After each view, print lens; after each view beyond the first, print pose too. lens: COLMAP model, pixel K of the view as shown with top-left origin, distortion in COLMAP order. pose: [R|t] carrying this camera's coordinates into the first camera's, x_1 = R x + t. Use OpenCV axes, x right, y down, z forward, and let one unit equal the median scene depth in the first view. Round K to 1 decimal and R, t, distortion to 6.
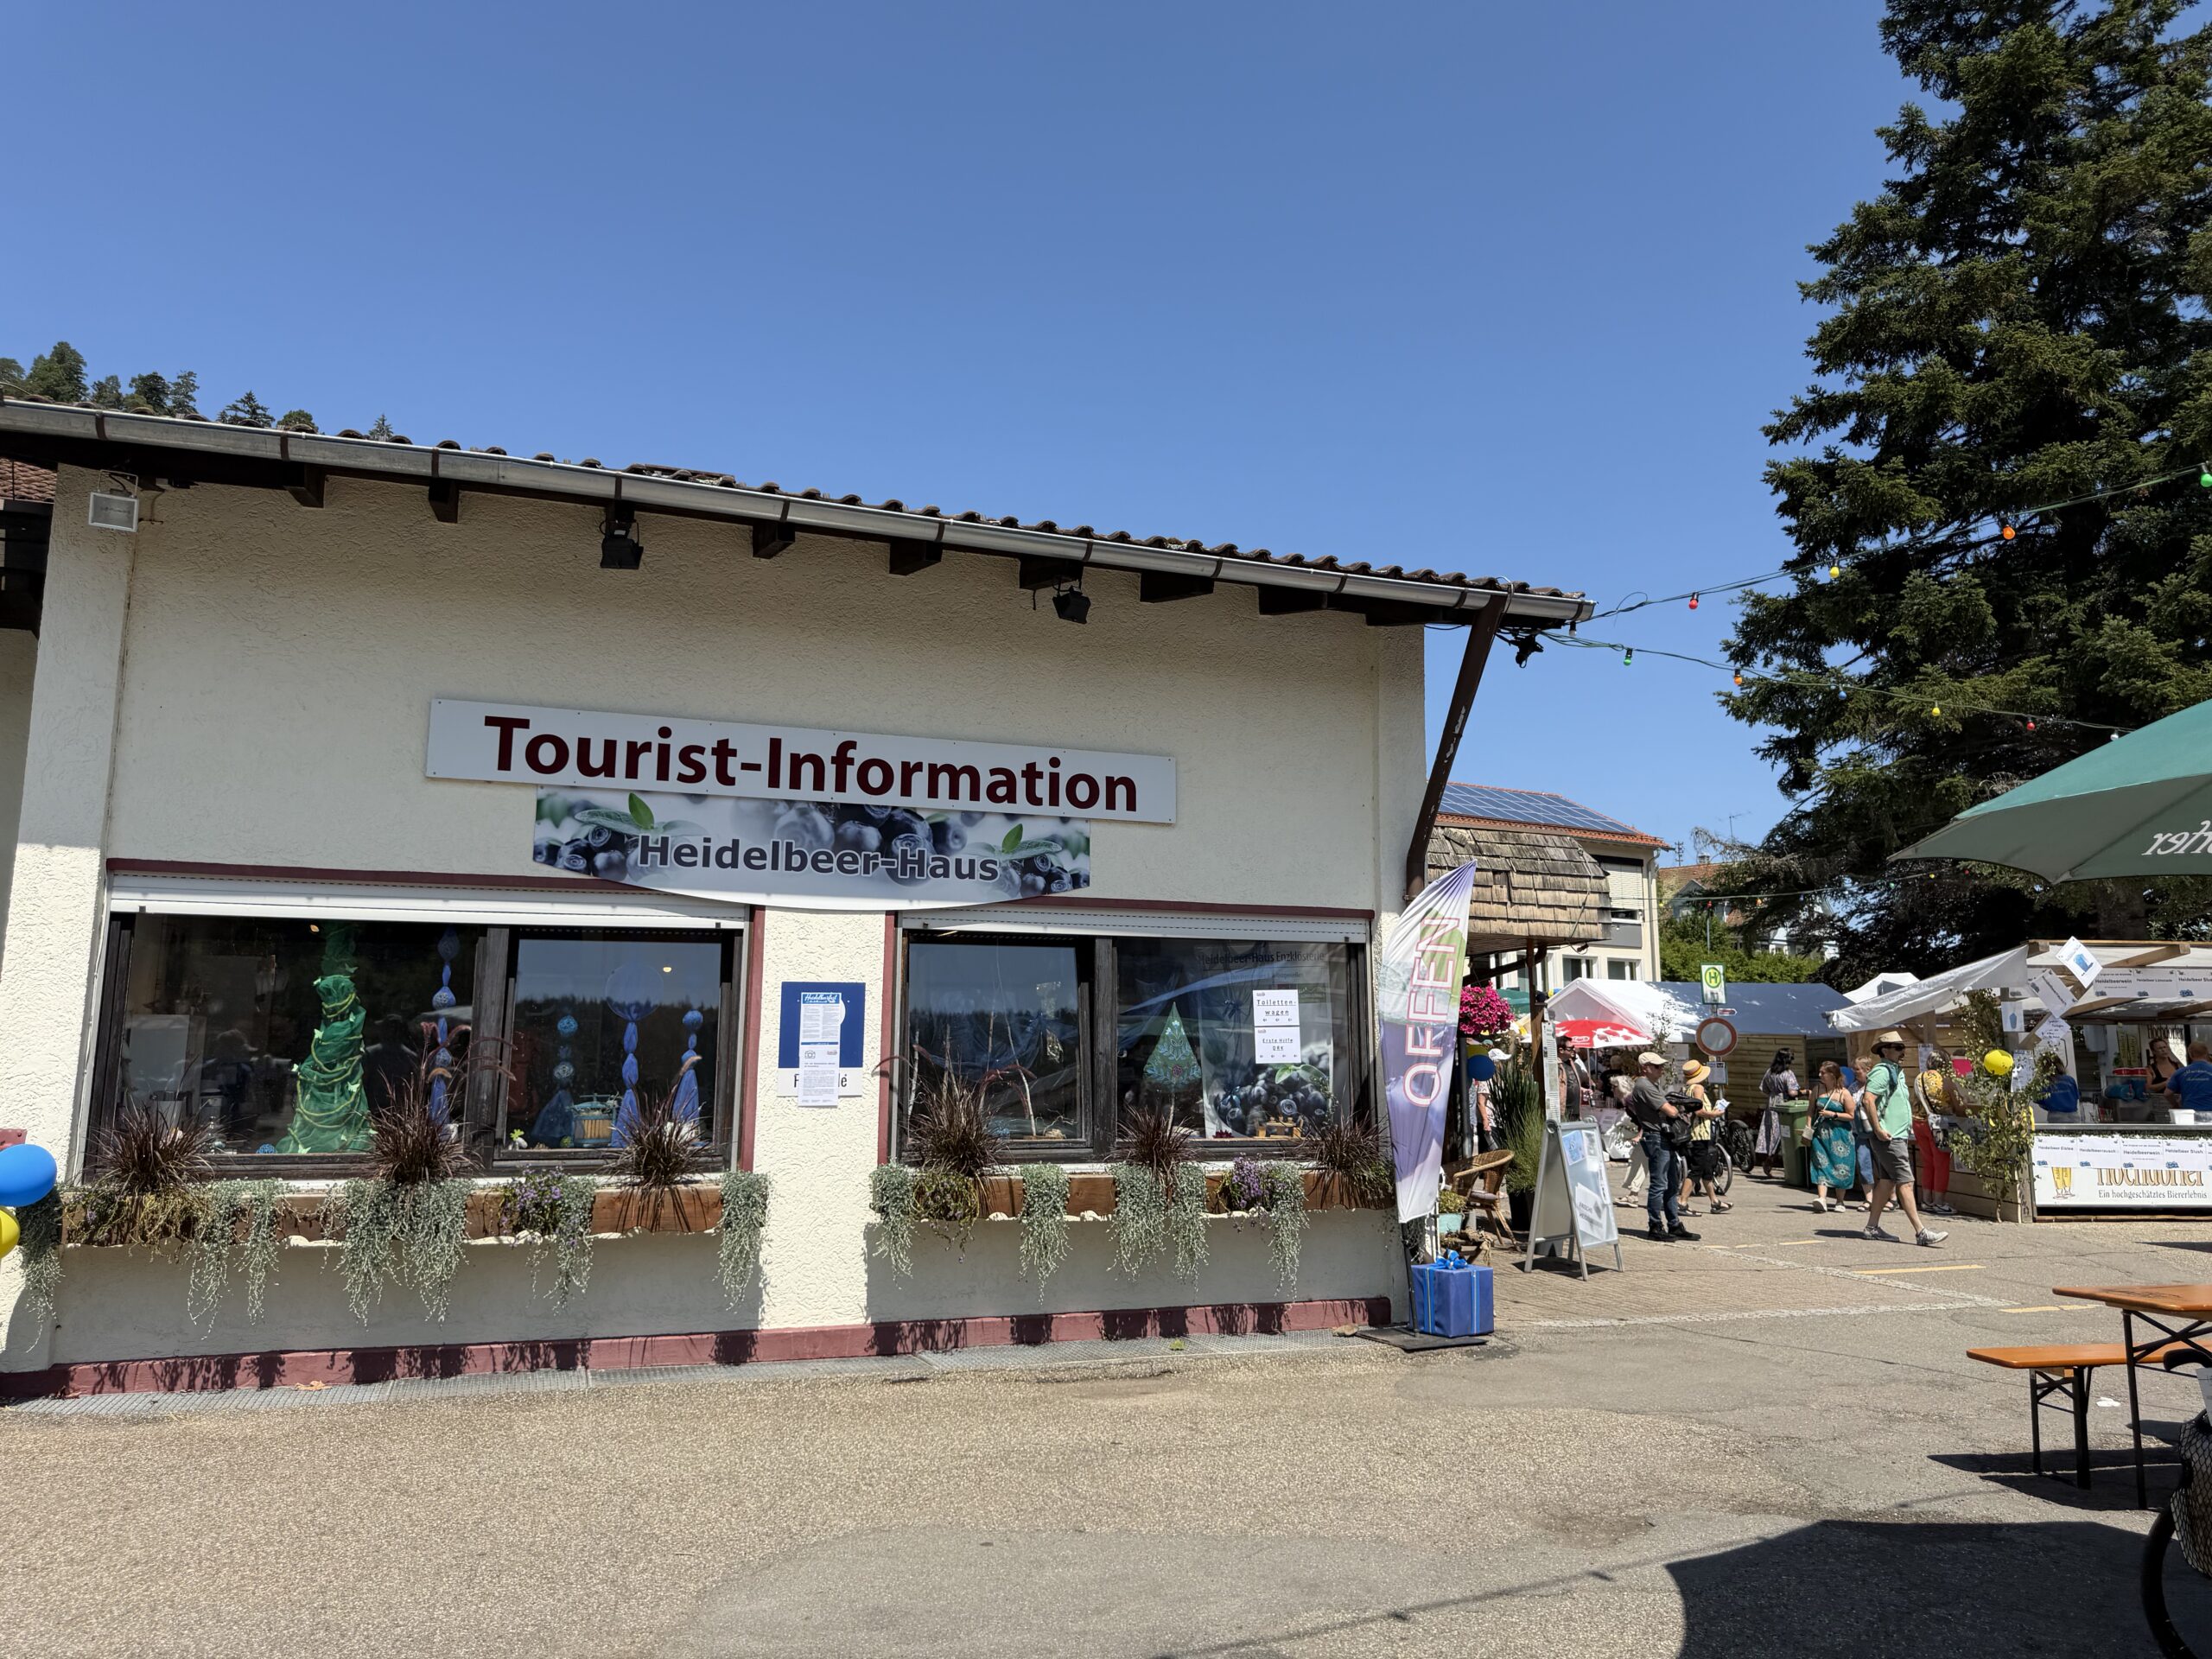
lens RADIAL K [[1337.7, 0, 1106.0], [0, 1337.7, 829.5], [0, 0, 1]] dist [0.000174, -0.000005]
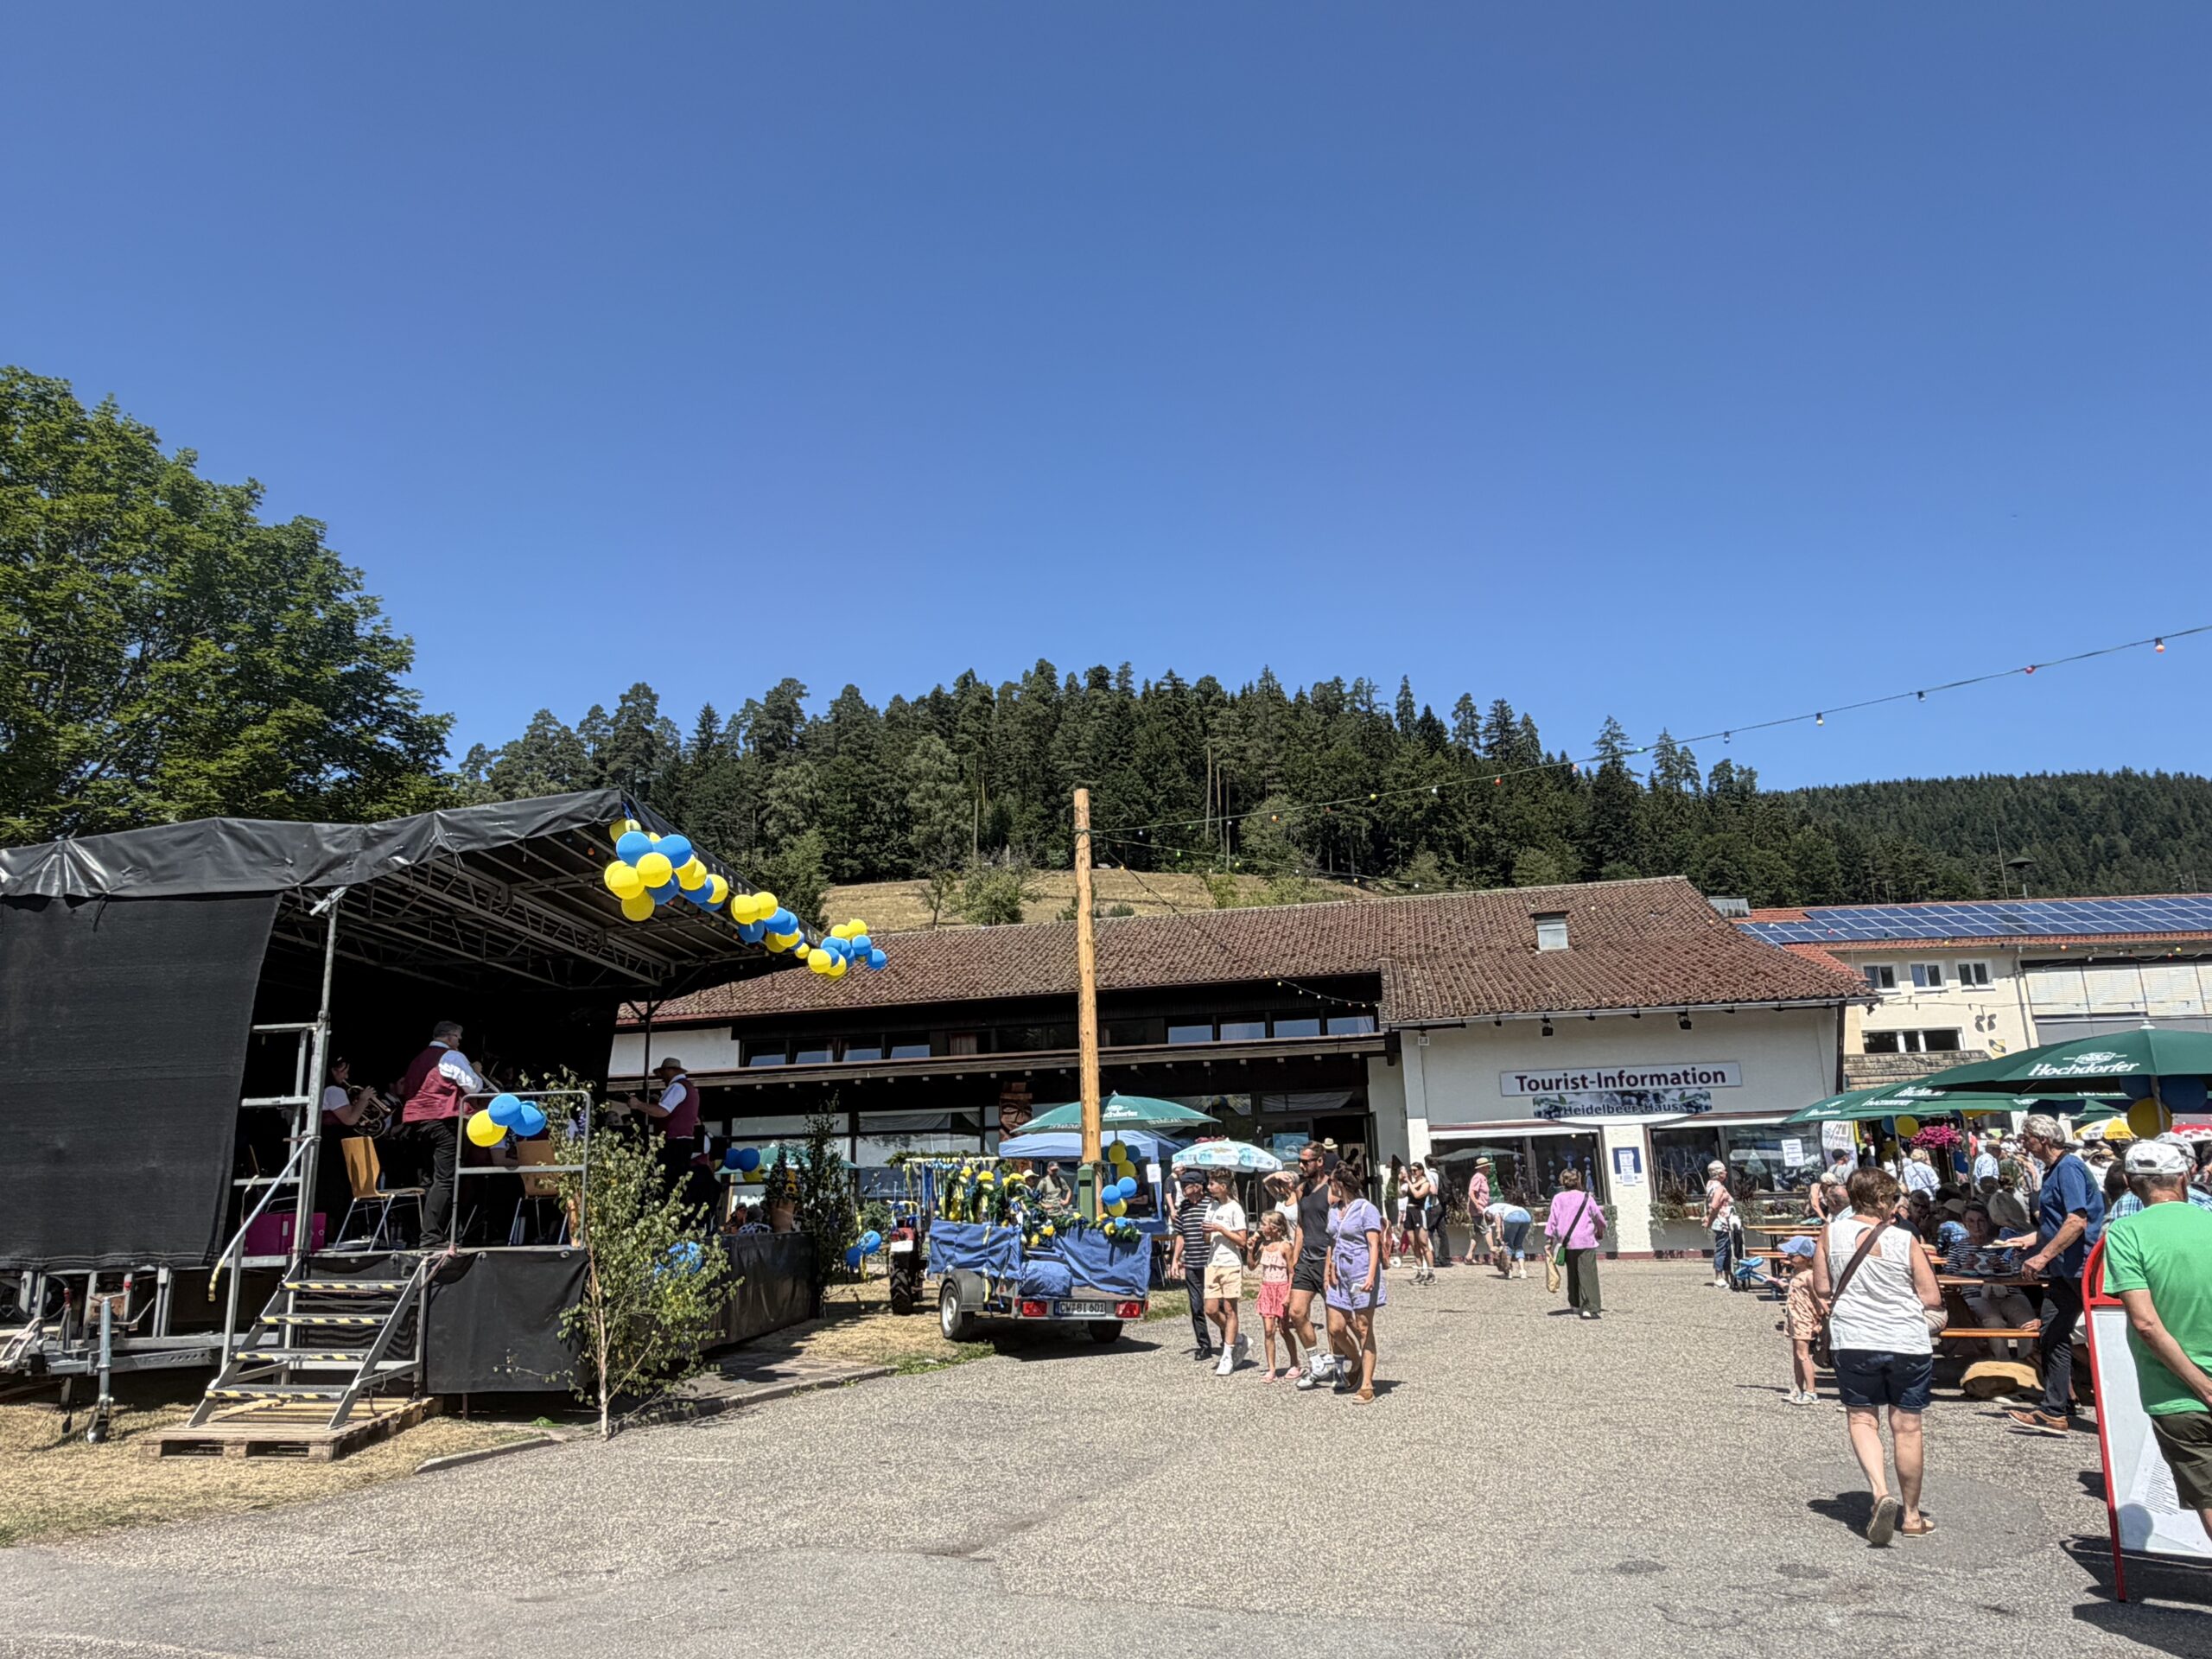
lens RADIAL K [[1452.9, 0, 1106.0], [0, 1452.9, 829.5], [0, 0, 1]] dist [0.000760, 0.000042]
pose [[0.811792, -0.168836, -0.559006, 0.854523], [0.122293, 0.985217, -0.119969, -0.370709], [0.570997, 0.029027, 0.820439, -2.600062]]
